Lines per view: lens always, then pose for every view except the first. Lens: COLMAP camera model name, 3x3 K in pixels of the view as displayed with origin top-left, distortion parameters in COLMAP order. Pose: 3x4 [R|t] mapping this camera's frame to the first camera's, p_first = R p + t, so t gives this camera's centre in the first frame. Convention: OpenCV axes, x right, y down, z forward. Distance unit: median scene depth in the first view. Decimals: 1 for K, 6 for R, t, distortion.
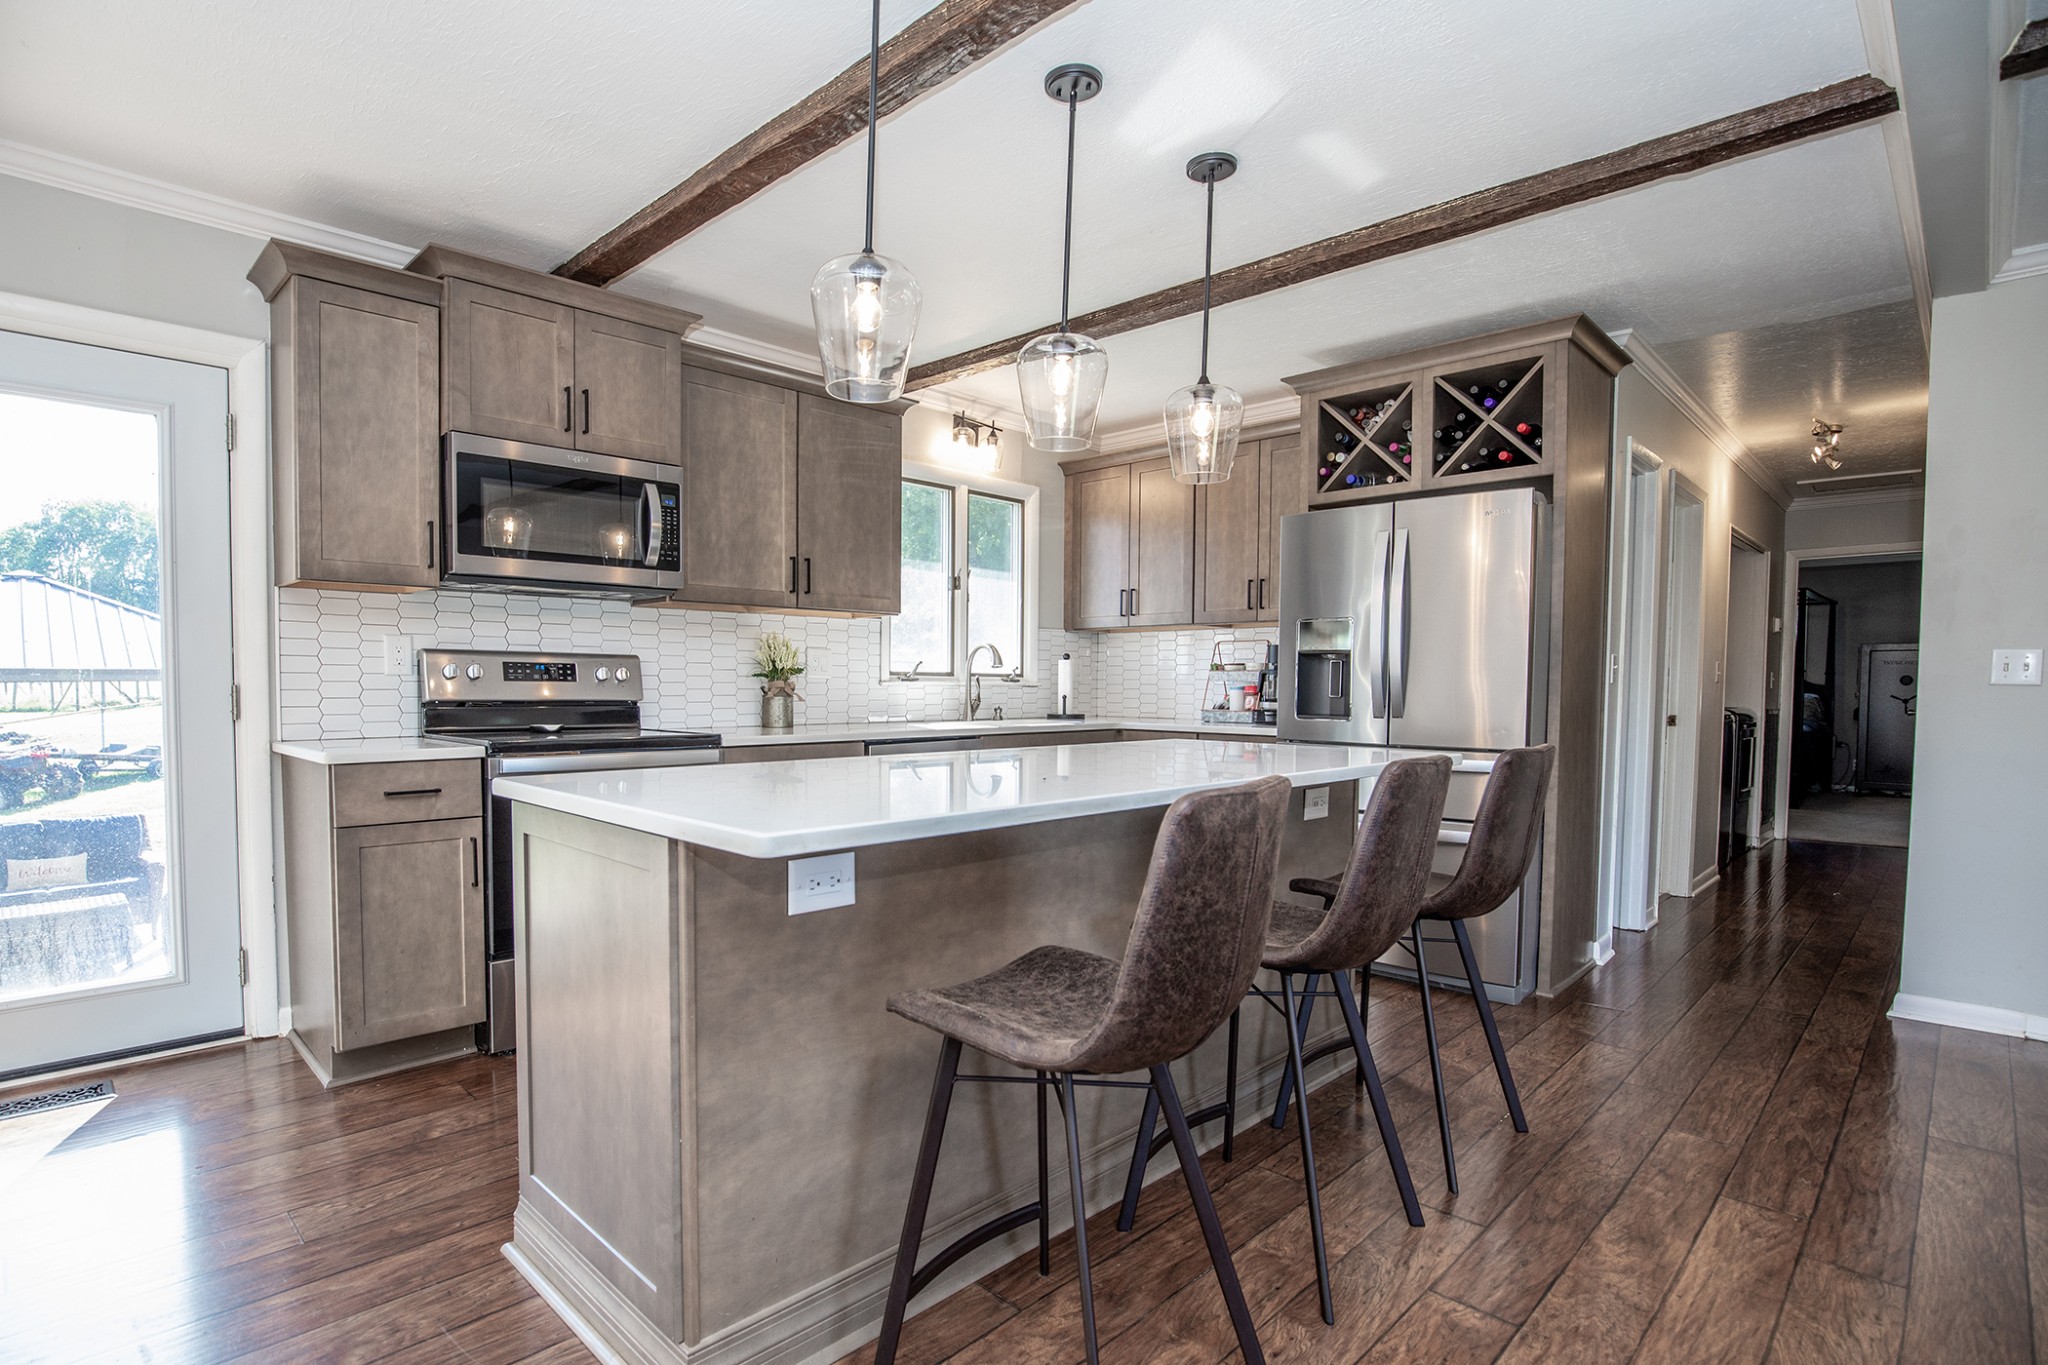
lens RADIAL K [[997.8, 0, 1026.4], [0, 997.8, 684.0], [0, 0, 1]] dist [-0.018619, 0.000000]
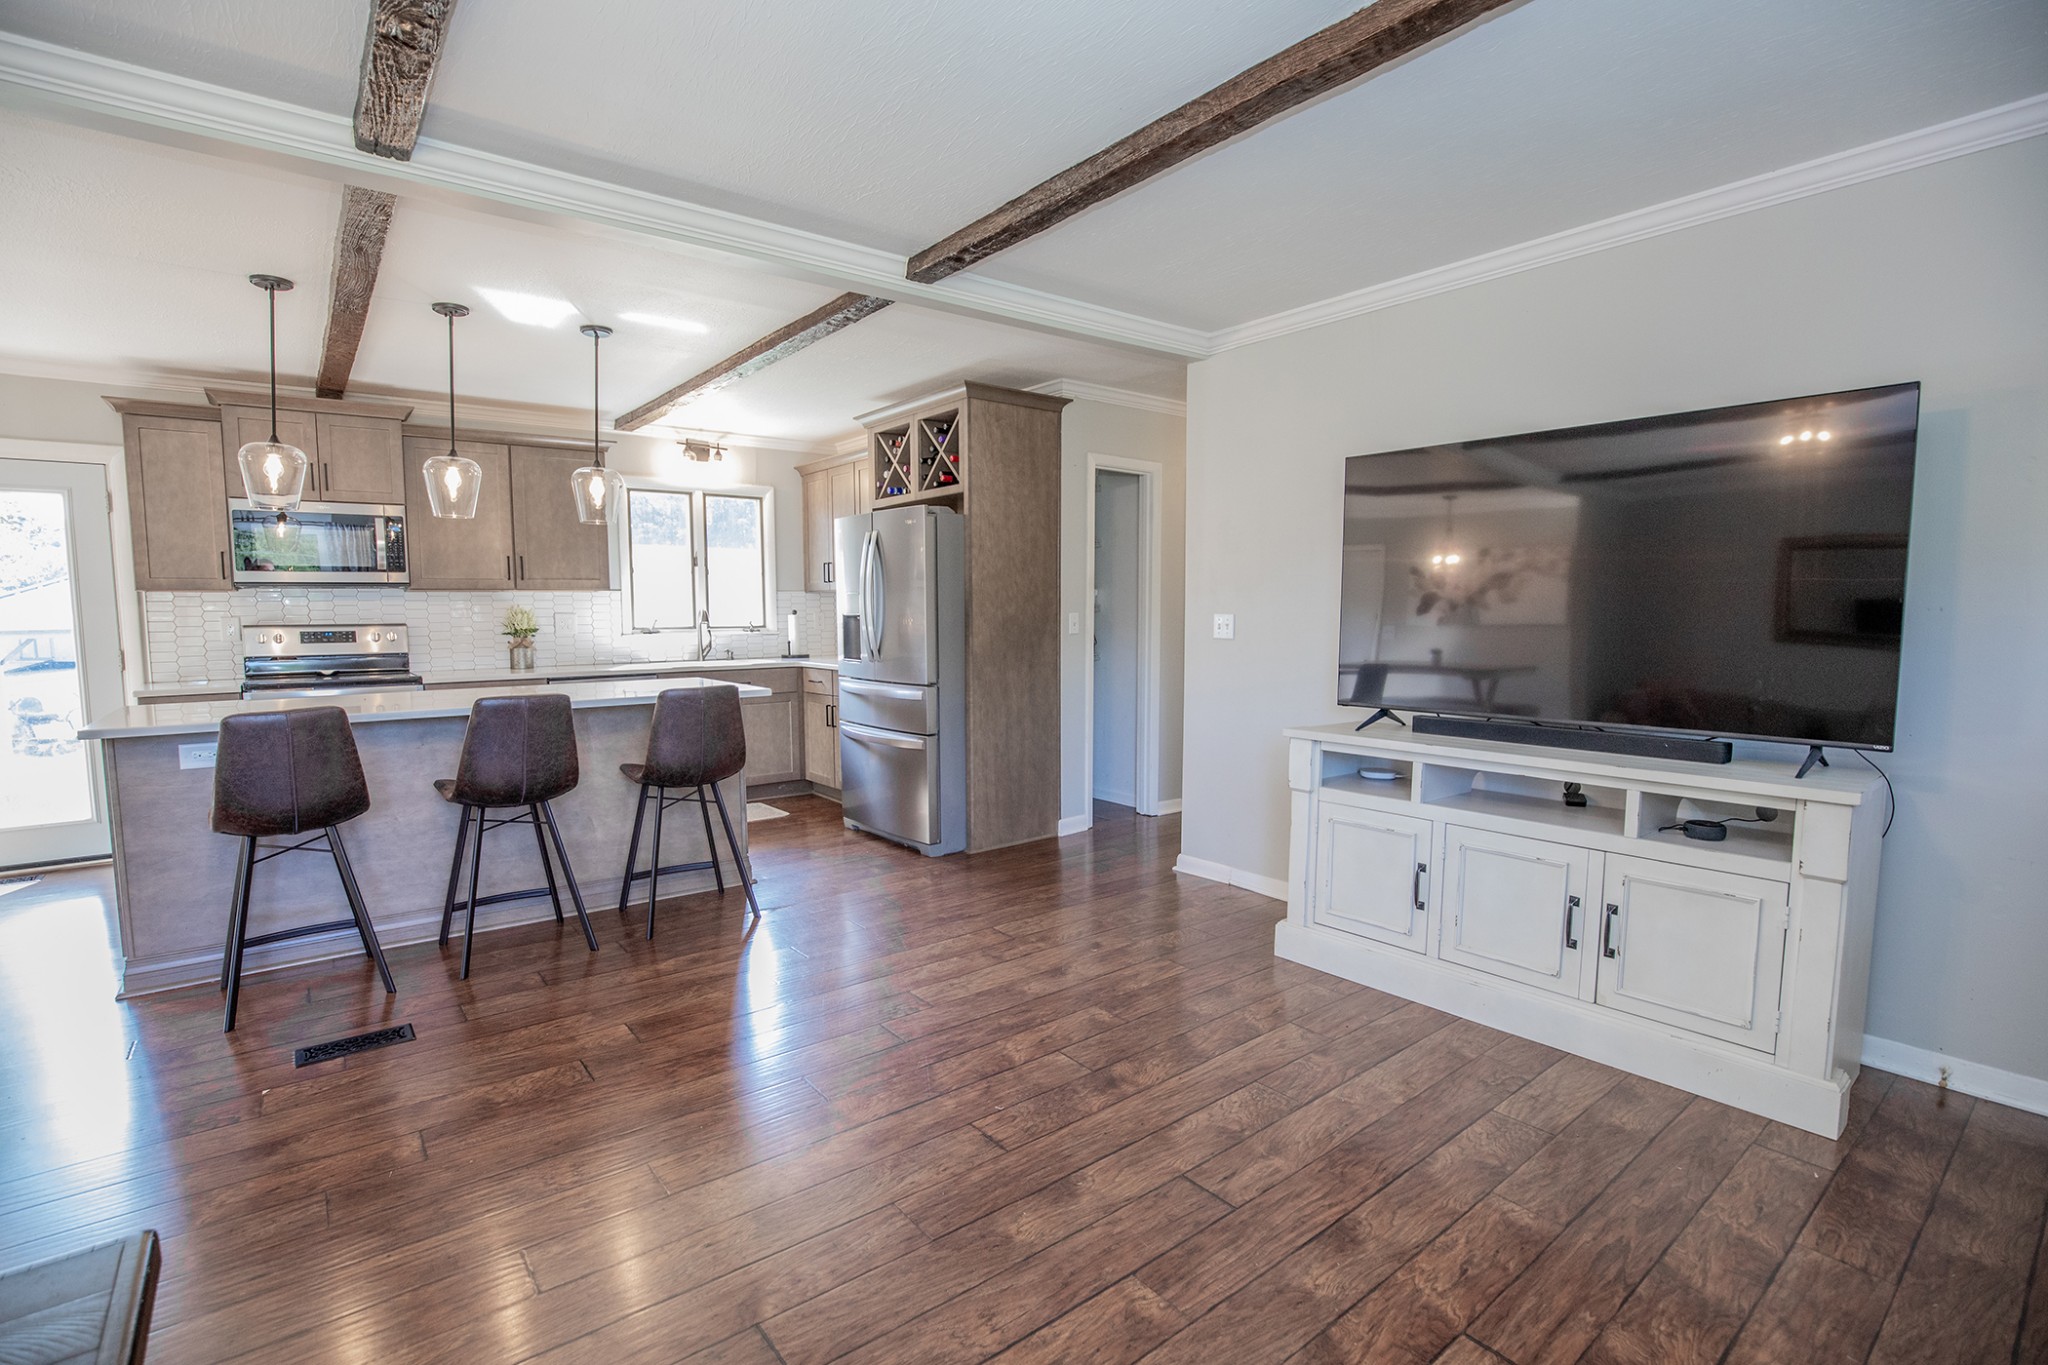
lens RADIAL K [[949.8, 0, 1052.9], [0, 949.8, 638.6], [0, 0, 1]] dist [-0.003662, -0.000420]
pose [[0.994625, -0.015256, -0.102410, 0.694998], [0.017853, 0.999540, 0.024496, -0.022374], [0.101990, -0.026193, 0.994441, -0.328973]]
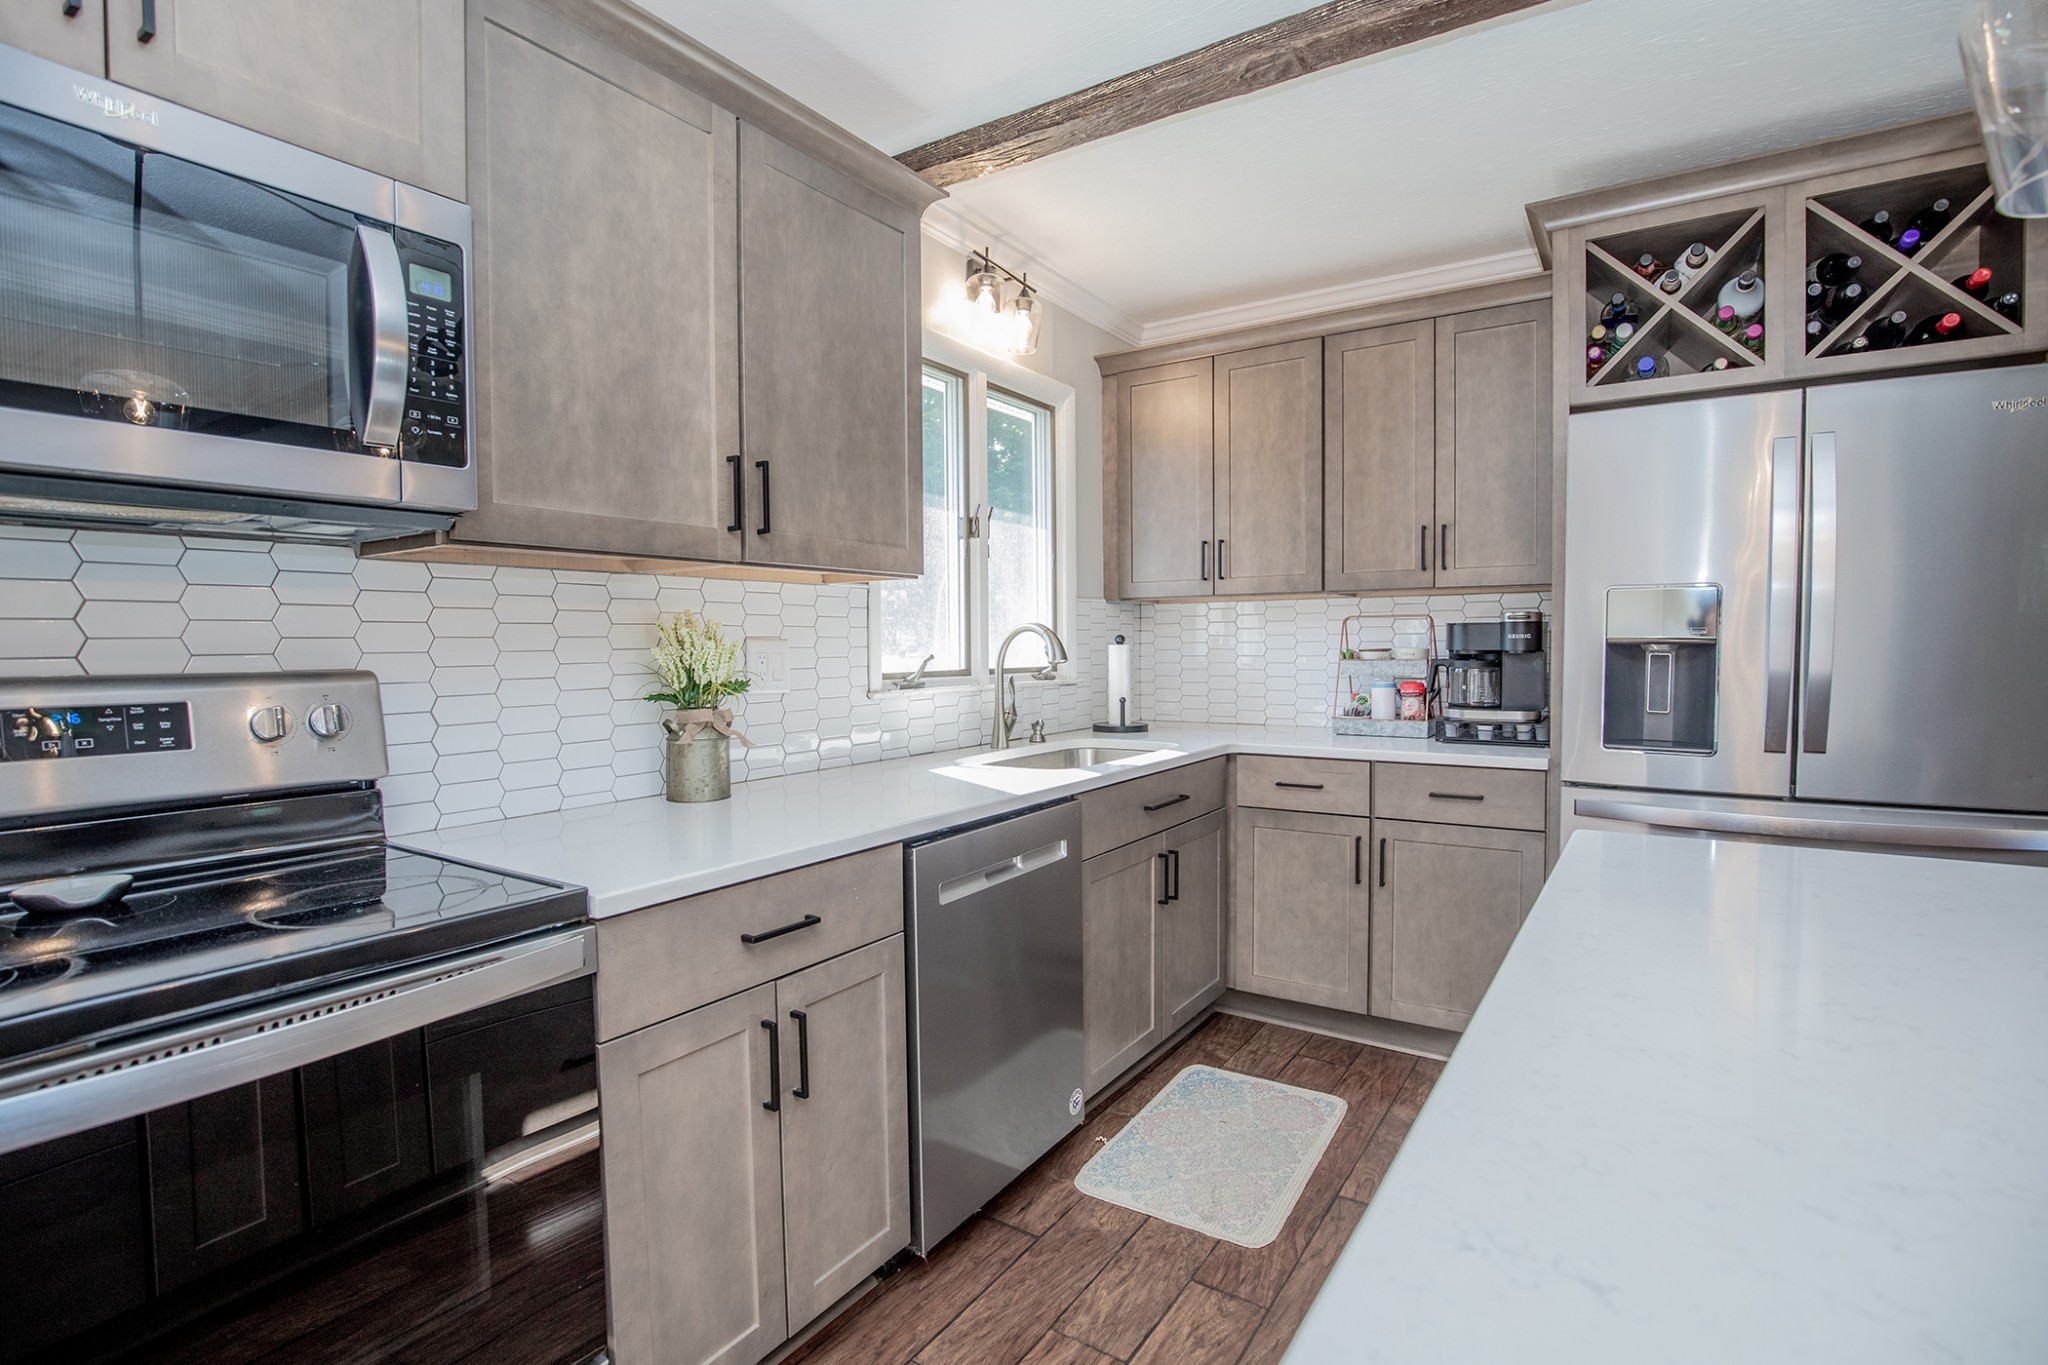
lens RADIAL K [[907.0, 0, 1043.0], [0, 907.0, 662.4], [0, 0, 1]] dist [-0.028687, 0.000114]
pose [[0.982143, -0.017294, 0.187342, -0.163752], [0.013104, 0.999636, 0.023579, -0.035136], [-0.187681, -0.020703, 0.982012, 0.519770]]
